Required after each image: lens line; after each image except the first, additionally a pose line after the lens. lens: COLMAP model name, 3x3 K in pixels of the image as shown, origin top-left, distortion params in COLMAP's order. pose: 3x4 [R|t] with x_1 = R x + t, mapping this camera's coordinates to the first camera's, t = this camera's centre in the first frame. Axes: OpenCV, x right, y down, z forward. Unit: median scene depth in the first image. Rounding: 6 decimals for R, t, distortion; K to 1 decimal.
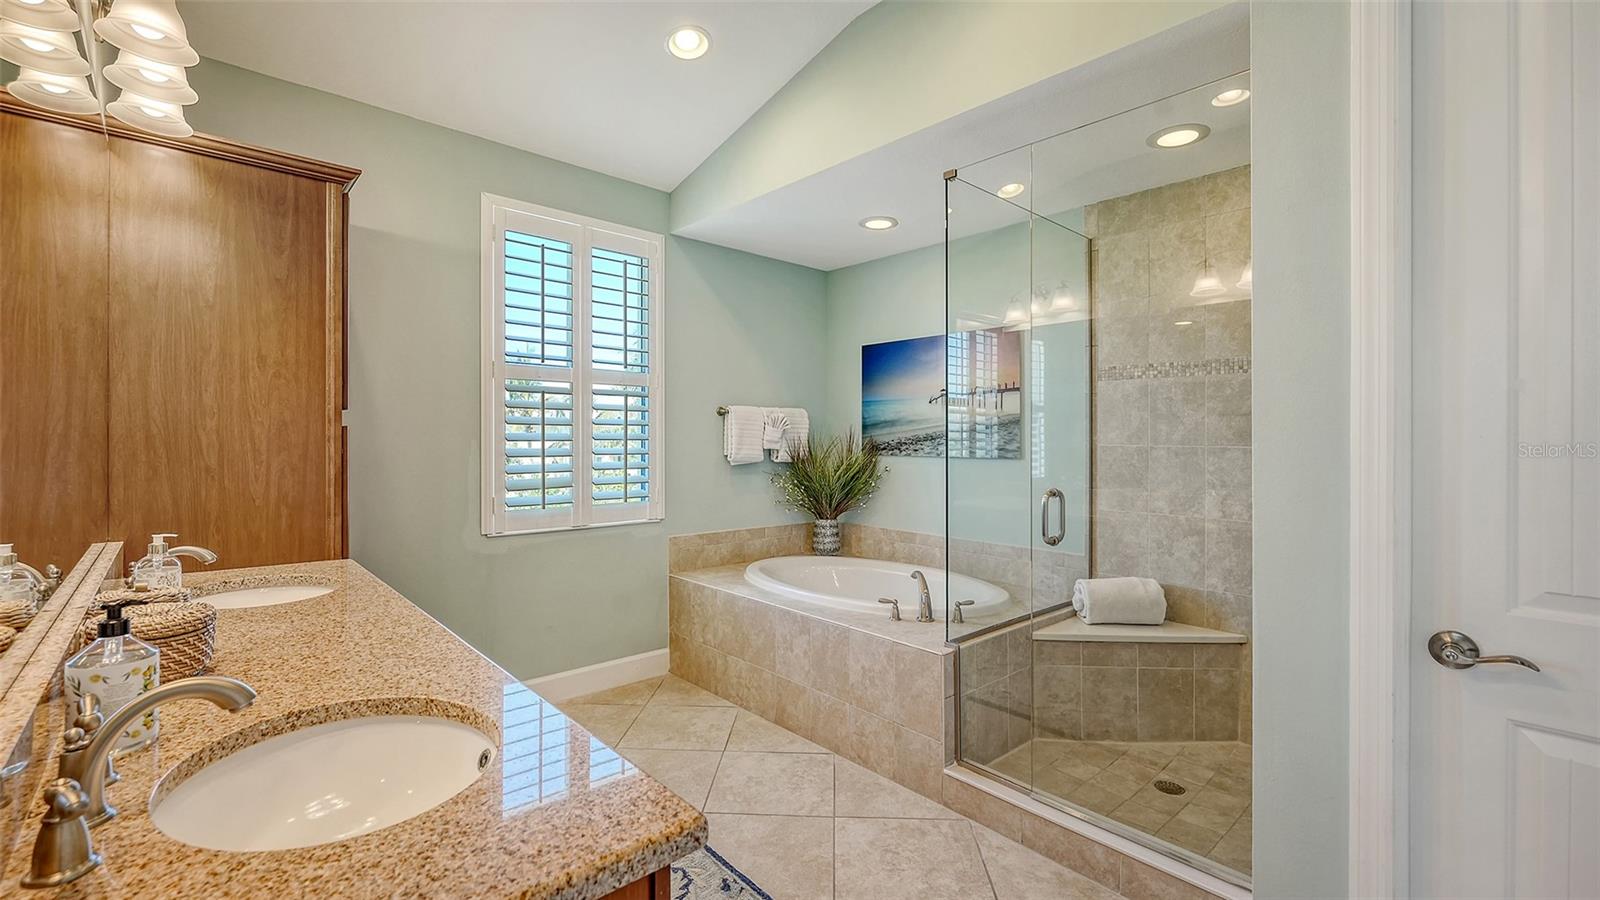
lens RADIAL K [[707.8, 0, 785.1], [0, 707.8, 442.9], [0, 0, 1]] dist [-0.022420, -0.000052]
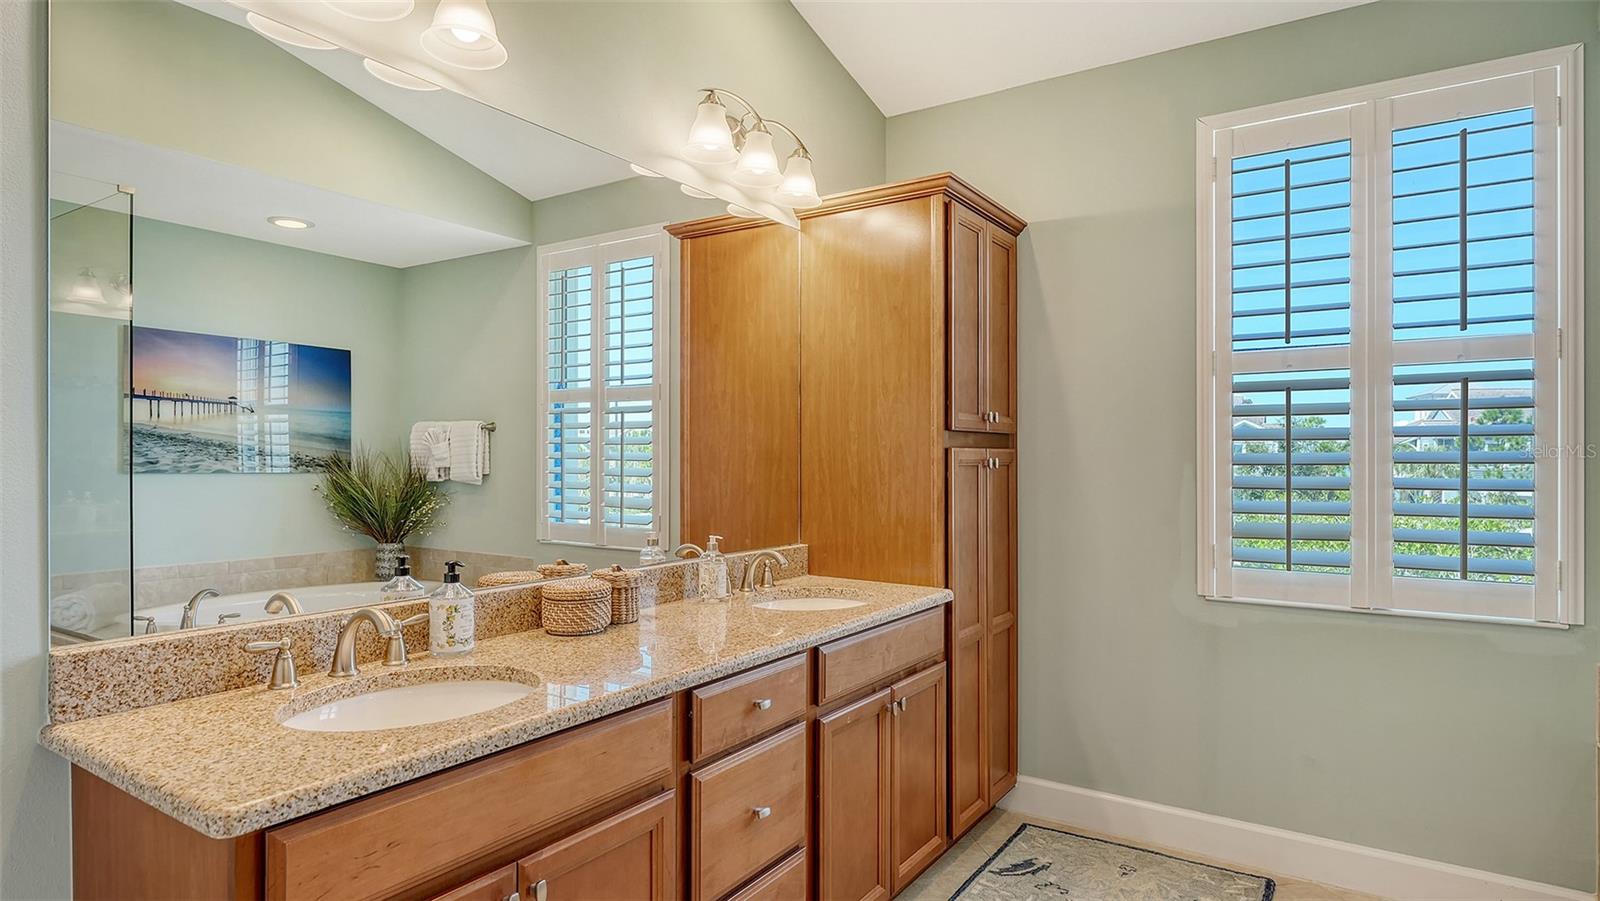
lens RADIAL K [[870.6, 0, 788.0], [0, 870.6, 456.7], [0, 0, 1]] dist [-0.005538, 0.004242]
pose [[0.199960, -0.005649, -0.979788, 0.513310], [-0.005581, 0.999961, -0.006905, -0.003183], [0.979788, 0.006849, 0.199920, 0.595812]]
